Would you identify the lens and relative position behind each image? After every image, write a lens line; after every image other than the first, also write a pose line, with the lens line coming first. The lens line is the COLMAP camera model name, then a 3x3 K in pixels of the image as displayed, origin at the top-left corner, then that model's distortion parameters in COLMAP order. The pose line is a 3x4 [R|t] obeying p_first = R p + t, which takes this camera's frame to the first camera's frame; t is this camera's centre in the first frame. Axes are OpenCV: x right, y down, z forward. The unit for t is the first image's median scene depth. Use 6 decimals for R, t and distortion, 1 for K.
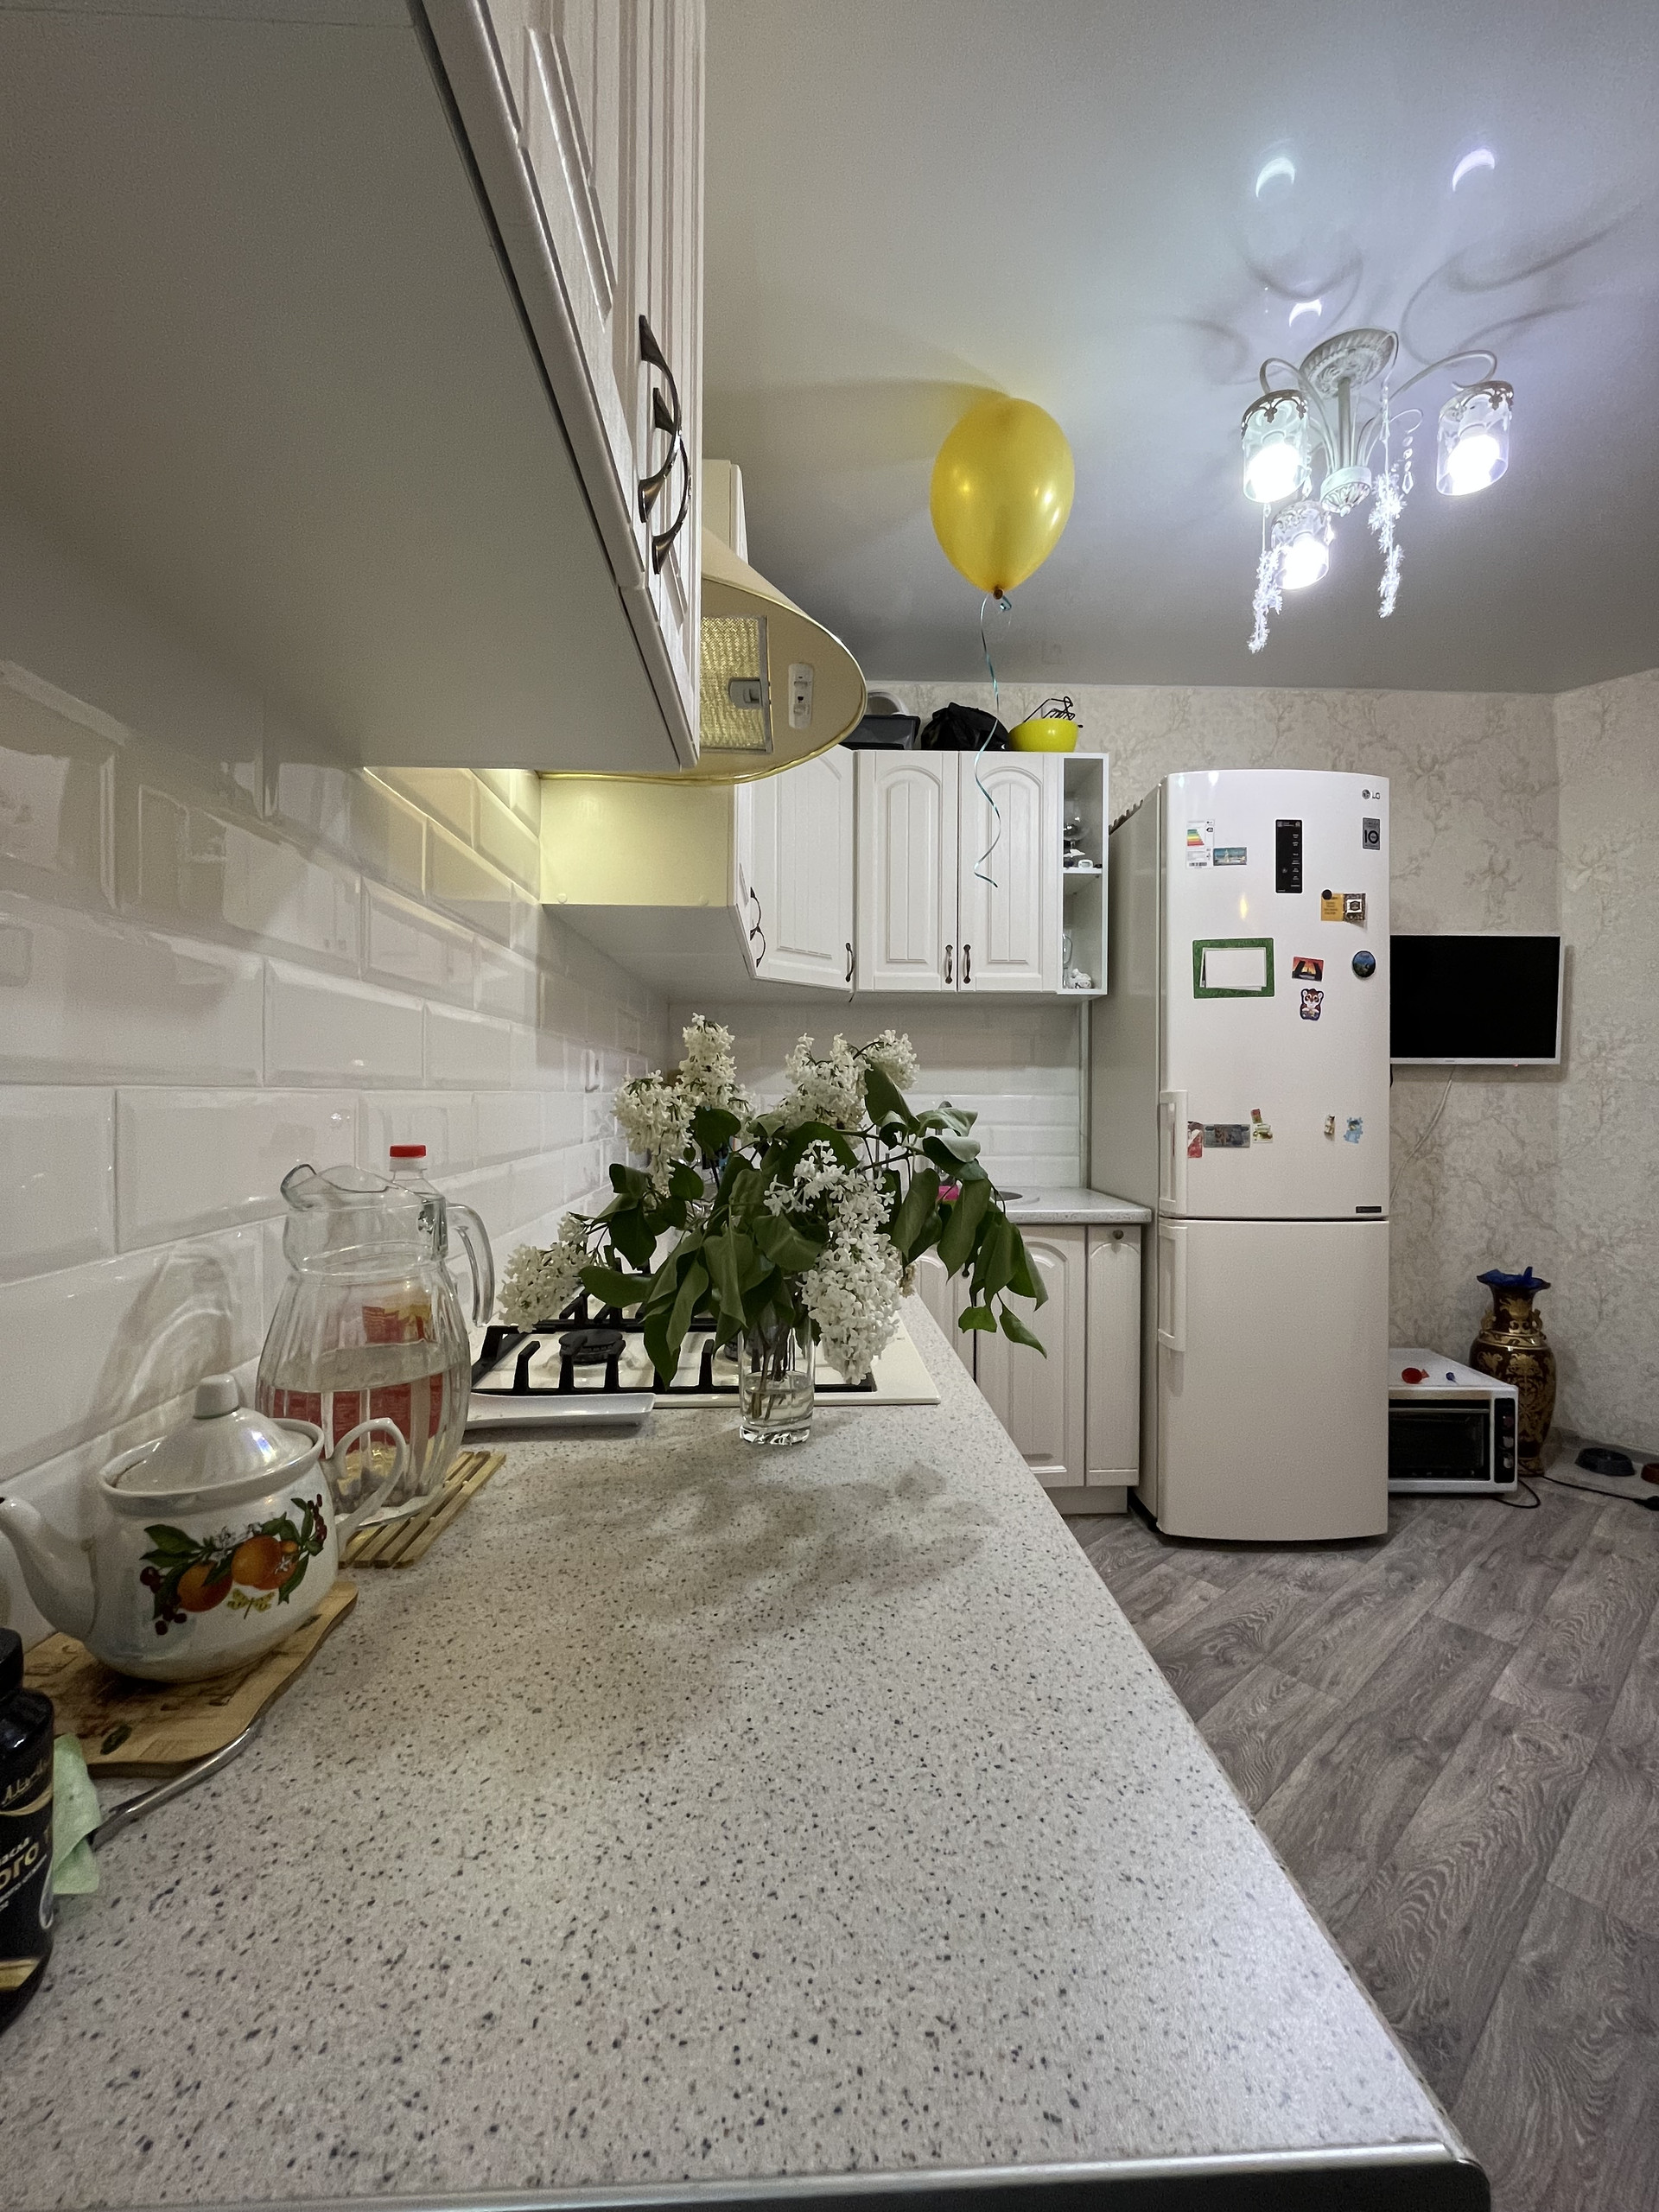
lens RADIAL K [[893.9, 0, 828.6], [0, 893.9, 1100.4], [0, 0, 1]] dist [-0.006655, 0.000815]
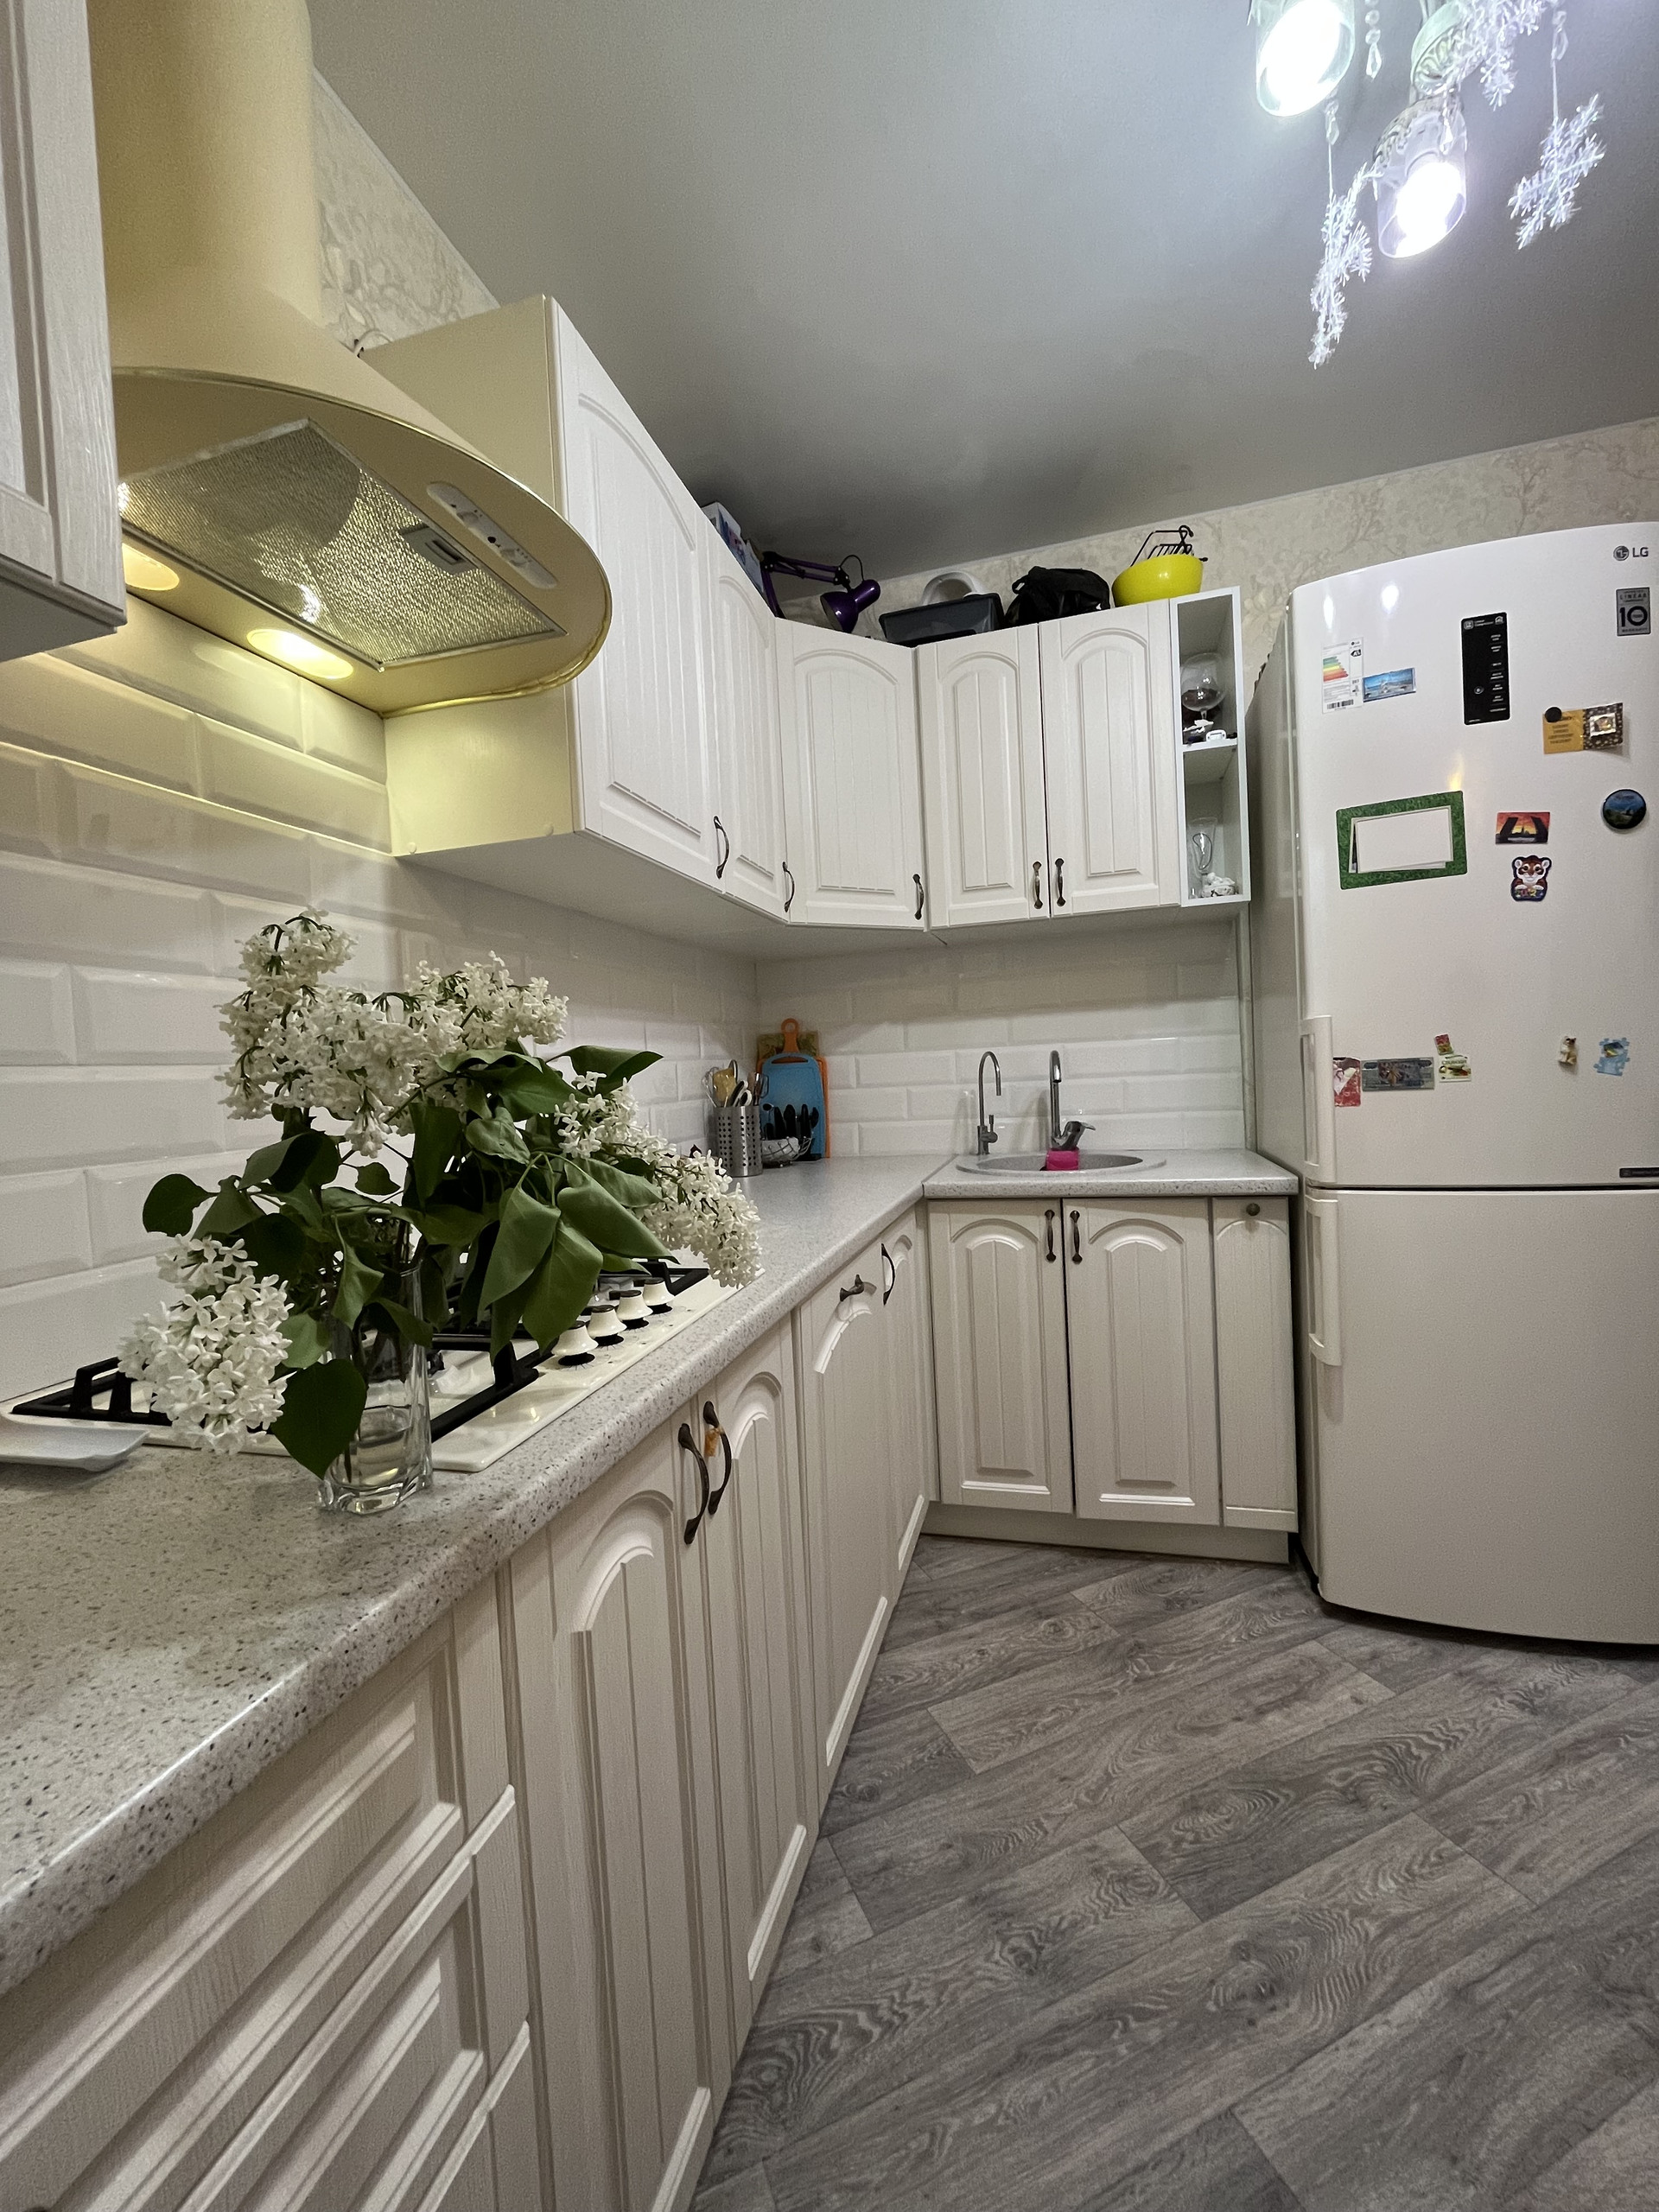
lens RADIAL K [[893.9, 0, 825.1], [0, 893.9, 1100.1], [0, 0, 1]] dist [-0.006655, 0.000815]
pose [[0.947270, -0.041160, -0.317782, 0.233352], [0.052494, 0.998251, 0.027181, 0.016289], [0.316108, -0.042430, 0.947774, 0.163942]]
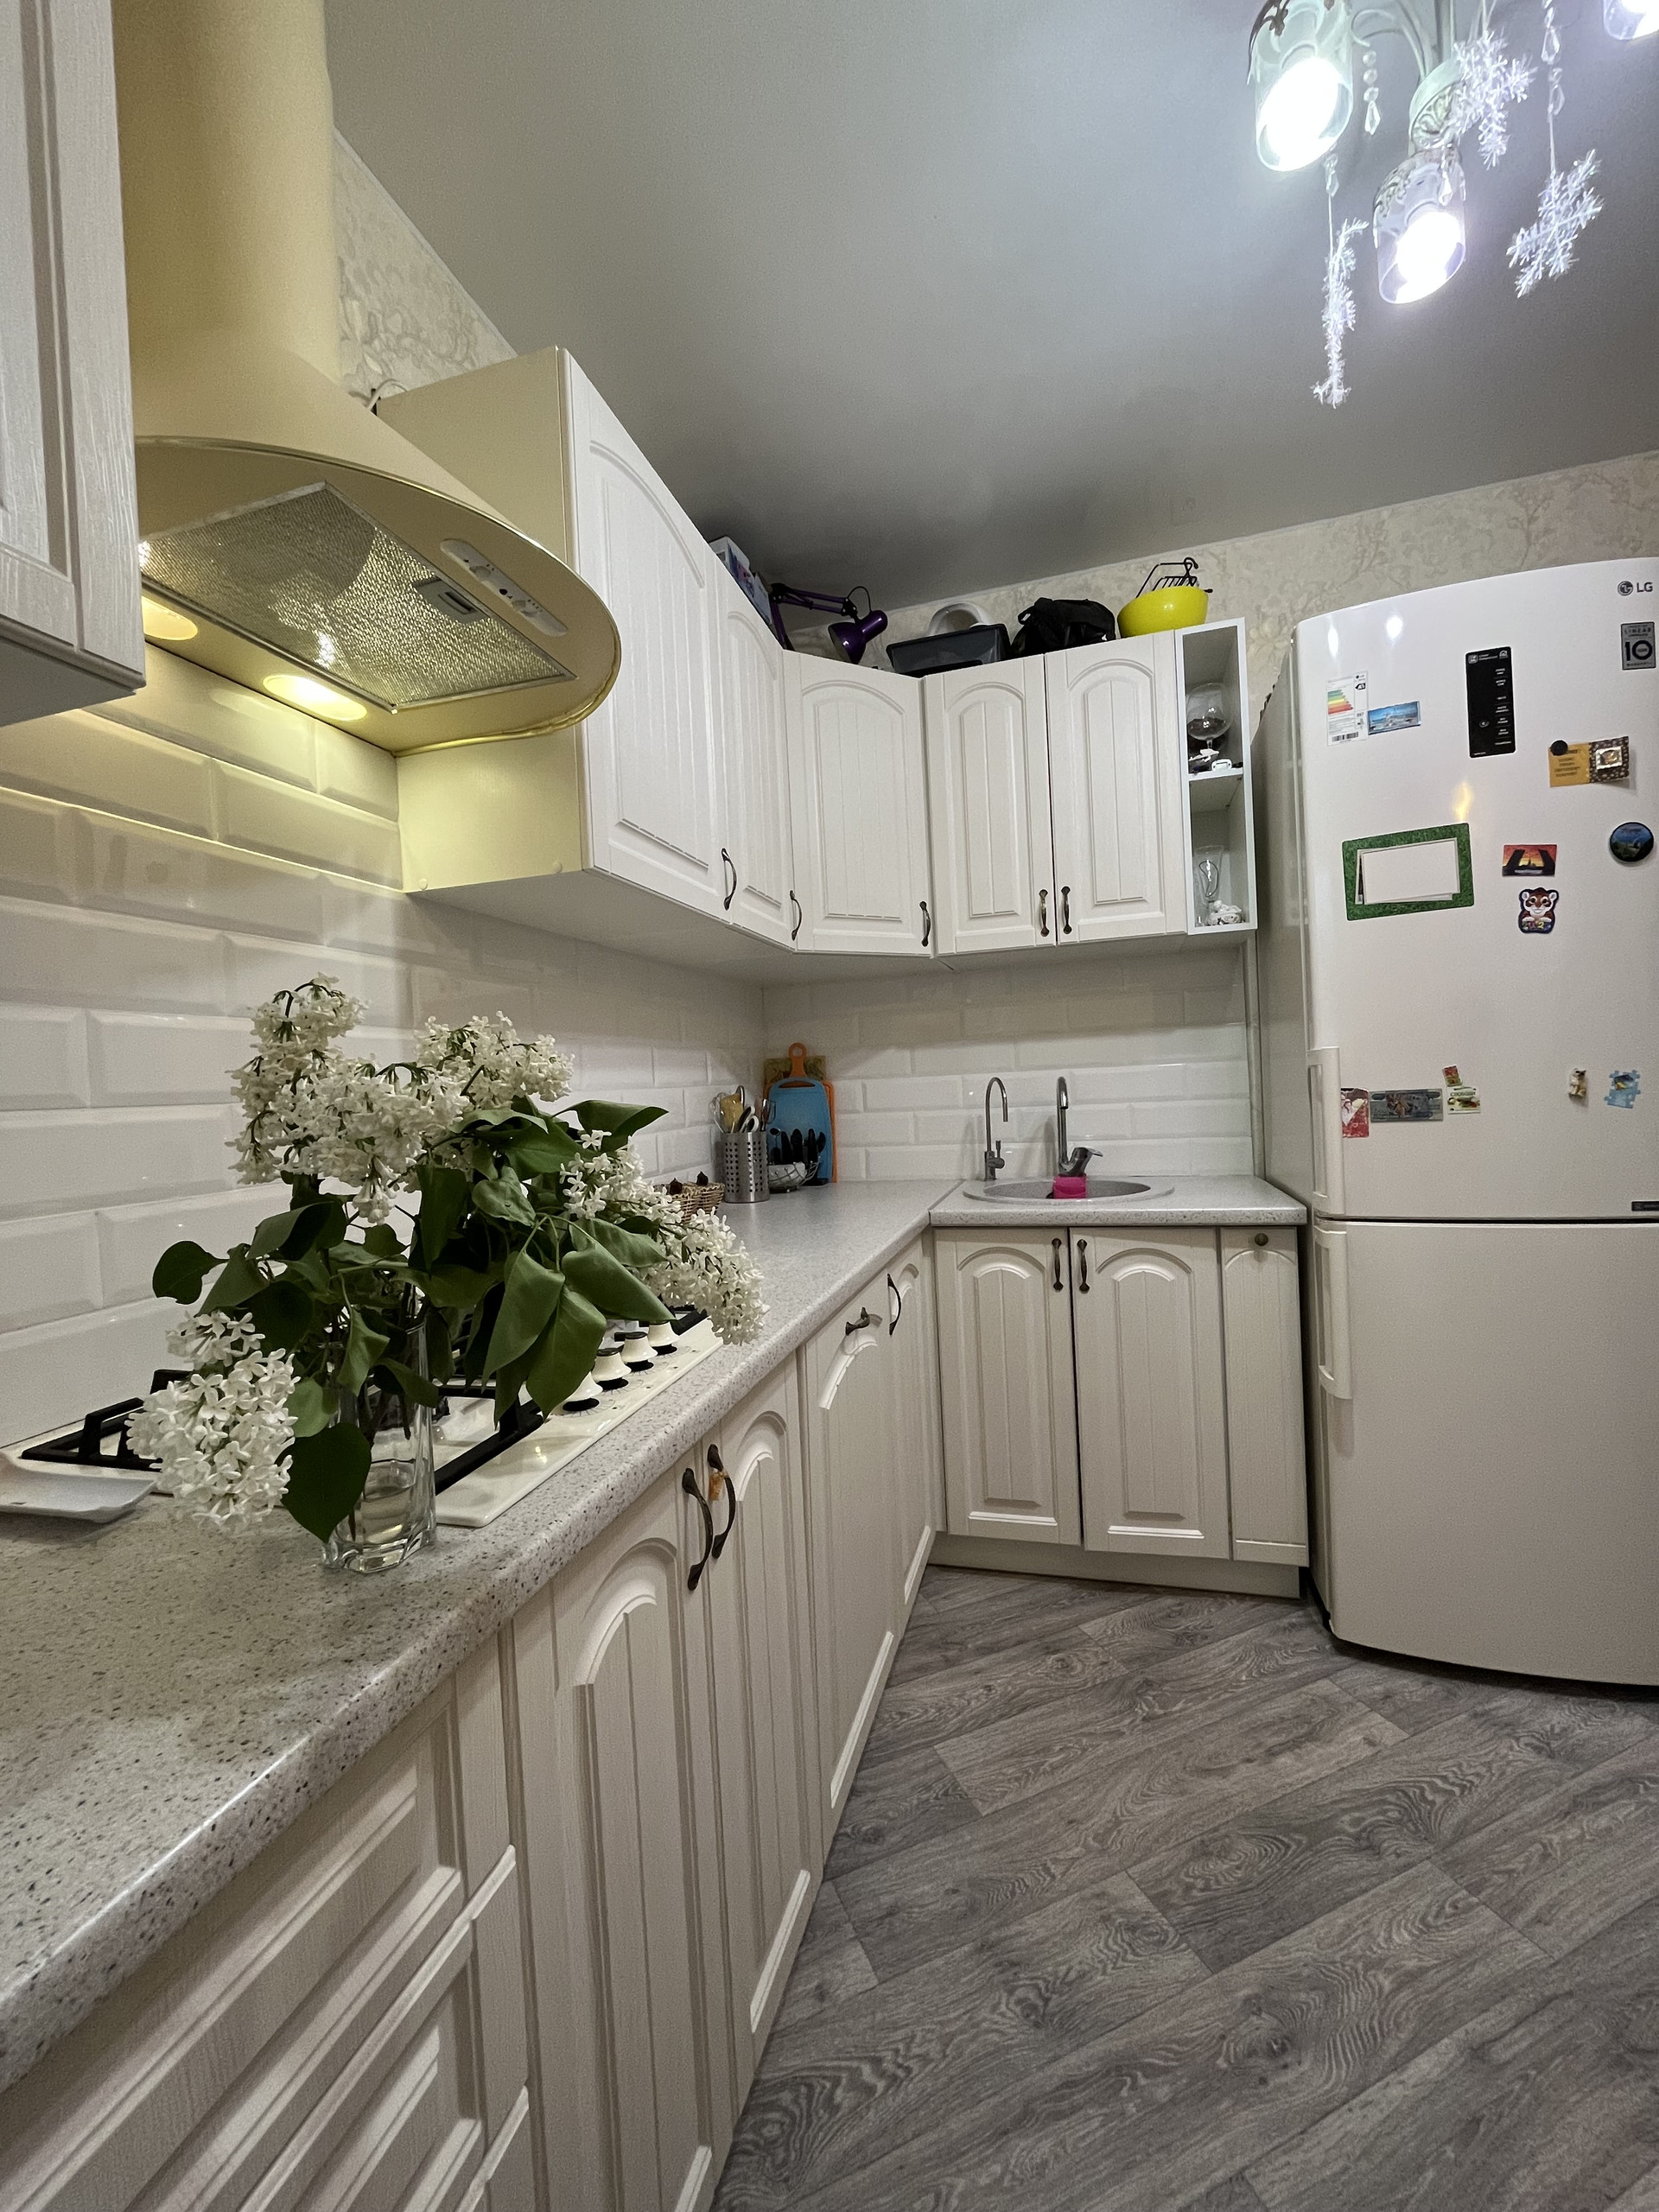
lens RADIAL K [[893.9, 0, 824.9], [0, 893.9, 1099.7], [0, 0, 1]] dist [-0.006655, 0.000815]
pose [[0.944430, -0.044725, -0.325655, 0.235591], [0.050648, 0.998669, 0.009729, 0.003779], [0.324786, -0.025683, 0.945439, 0.163300]]
